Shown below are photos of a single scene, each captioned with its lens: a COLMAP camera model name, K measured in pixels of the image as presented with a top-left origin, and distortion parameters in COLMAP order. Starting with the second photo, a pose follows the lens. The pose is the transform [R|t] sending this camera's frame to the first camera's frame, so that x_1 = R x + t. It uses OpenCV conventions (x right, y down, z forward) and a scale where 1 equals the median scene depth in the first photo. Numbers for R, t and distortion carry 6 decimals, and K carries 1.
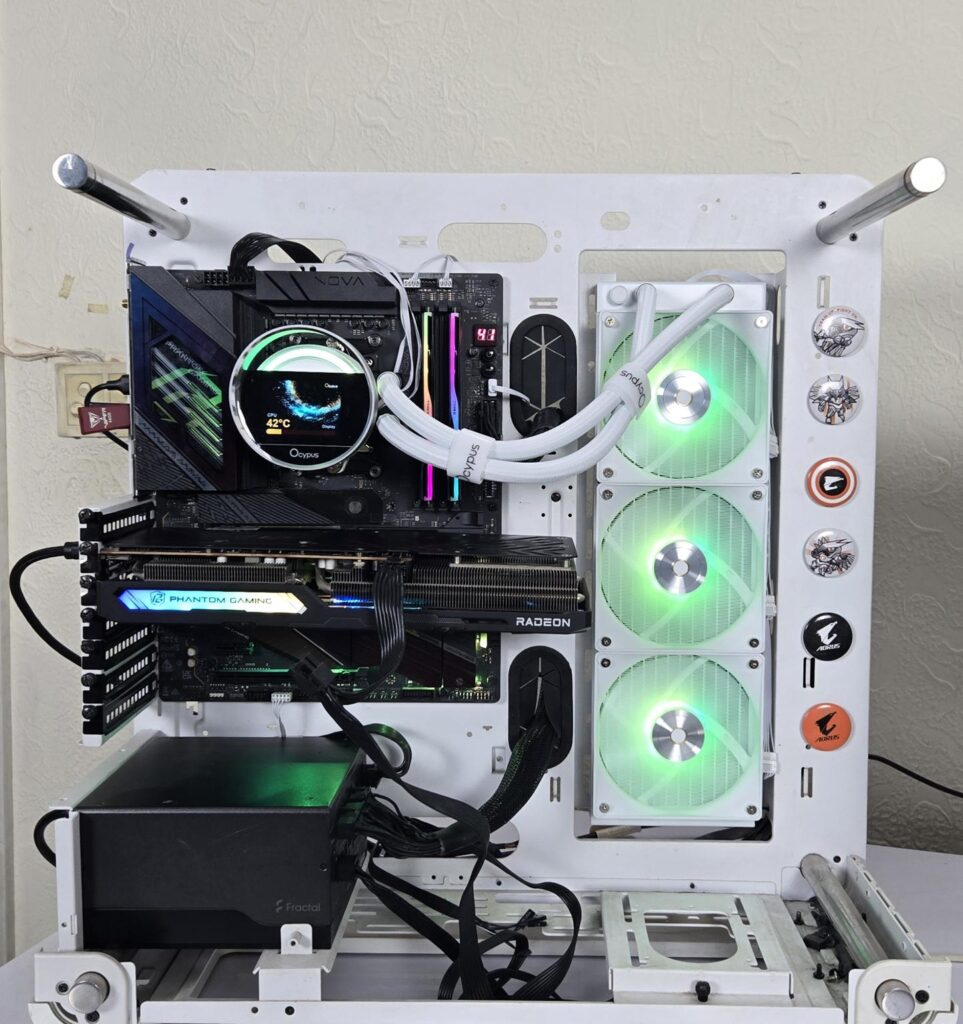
lens RADIAL K [[1169.6, 0, 524.2], [0, 1169.6, 482.6], [0, 0, 1]] dist [0.033376, 0.000000]
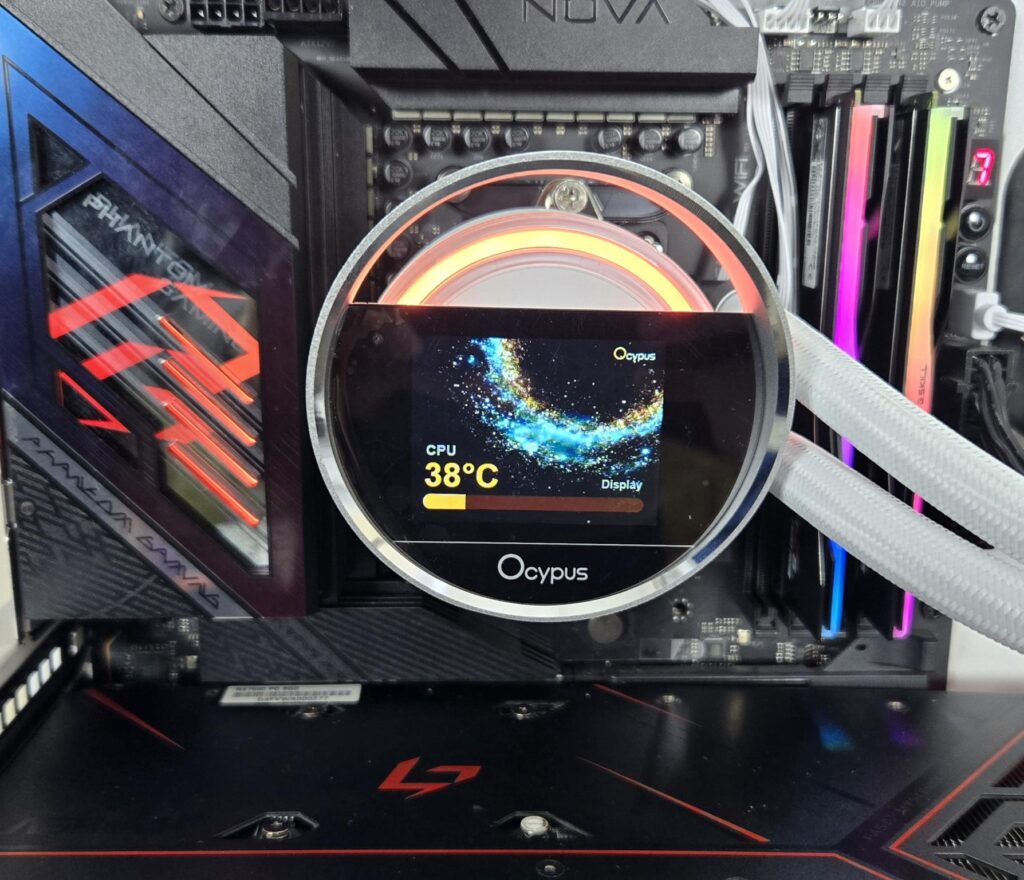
lens RADIAL K [[1144.0, 0, 513.4], [0, 1144.0, 450.5], [0, 0, 1]] dist [0.033058, 0.000000]
pose [[0.999651, -0.005499, 0.025846, -0.187537], [0.001828, 0.990156, 0.139953, -0.091429], [-0.026361, -0.139857, 0.989821, 0.645840]]
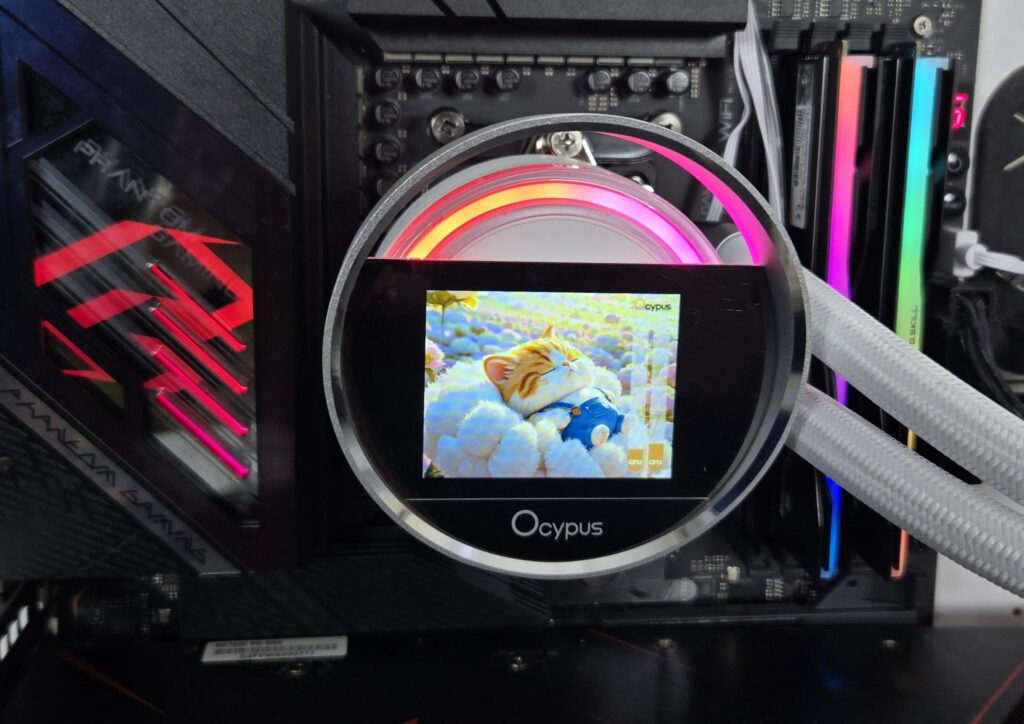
lens RADIAL K [[1161.6, 0, 515.3], [0, 1161.6, 280.5], [0, 0, 1]] dist [0.037400, 0.000000]
pose [[0.995552, -0.009643, 0.093719, -0.209074], [0.002099, 0.996772, 0.080263, -0.104497], [-0.094190, -0.079709, 0.992358, 0.646992]]
